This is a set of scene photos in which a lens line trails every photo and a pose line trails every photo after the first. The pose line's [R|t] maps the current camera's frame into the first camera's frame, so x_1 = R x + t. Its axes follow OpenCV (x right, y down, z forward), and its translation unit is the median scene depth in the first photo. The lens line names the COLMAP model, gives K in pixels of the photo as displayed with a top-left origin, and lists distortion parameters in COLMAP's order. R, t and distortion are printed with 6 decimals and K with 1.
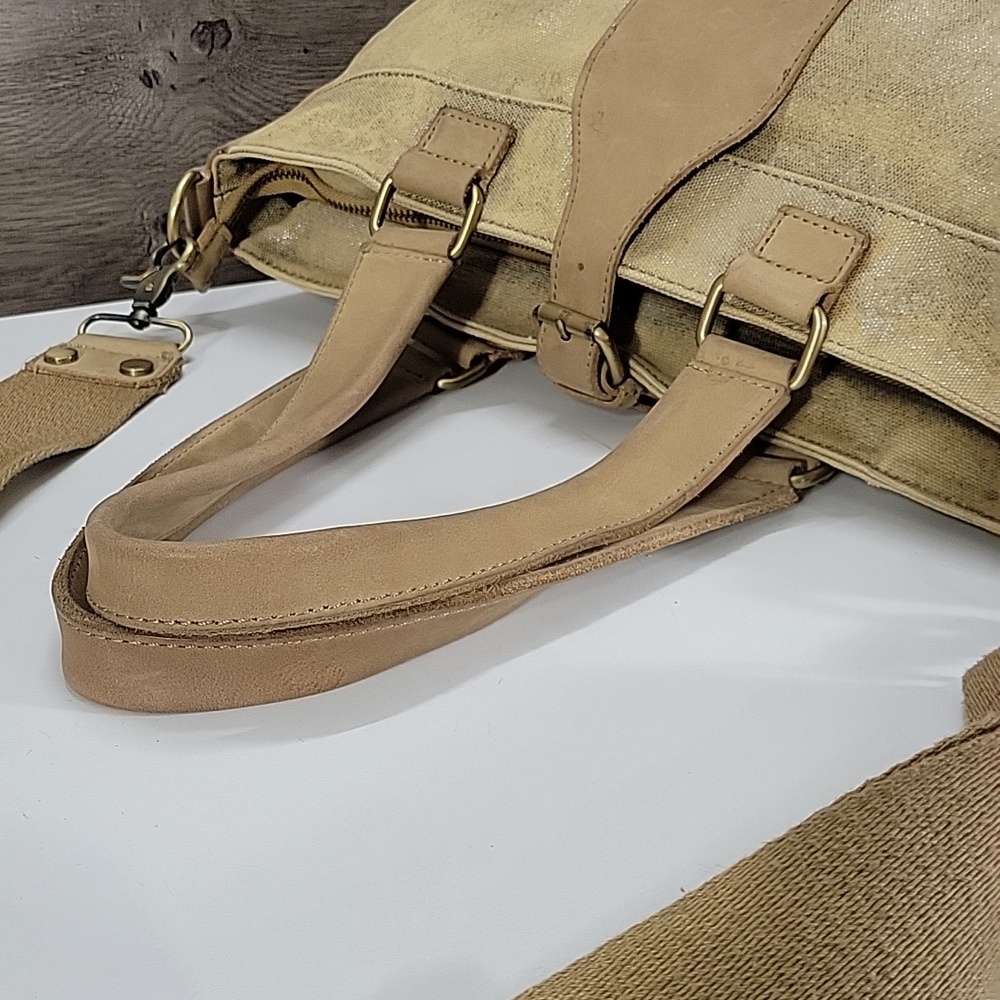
lens RADIAL K [[1713.3, 0, 523.1], [0, 1713.3, 467.7], [0, 0, 1]] dist [0.013307, 0.081671]
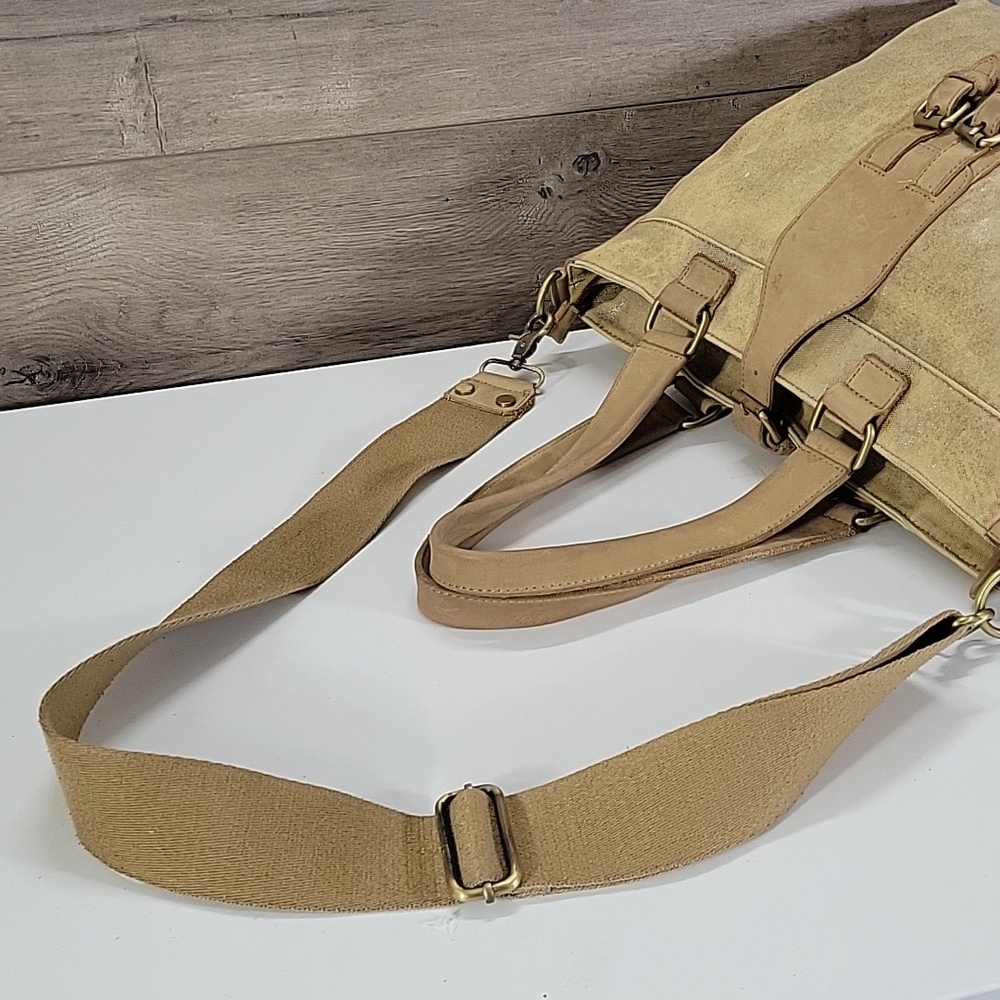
lens RADIAL K [[1713.3, 0, 523.1], [0, 1713.3, 467.7], [0, 0, 1]] dist [0.013307, 0.081671]
pose [[0.947686, 0.093397, -0.305235, 0.309905], [-0.060252, 0.991387, 0.116279, -0.191085], [0.313466, -0.091805, 0.945151, -0.586507]]
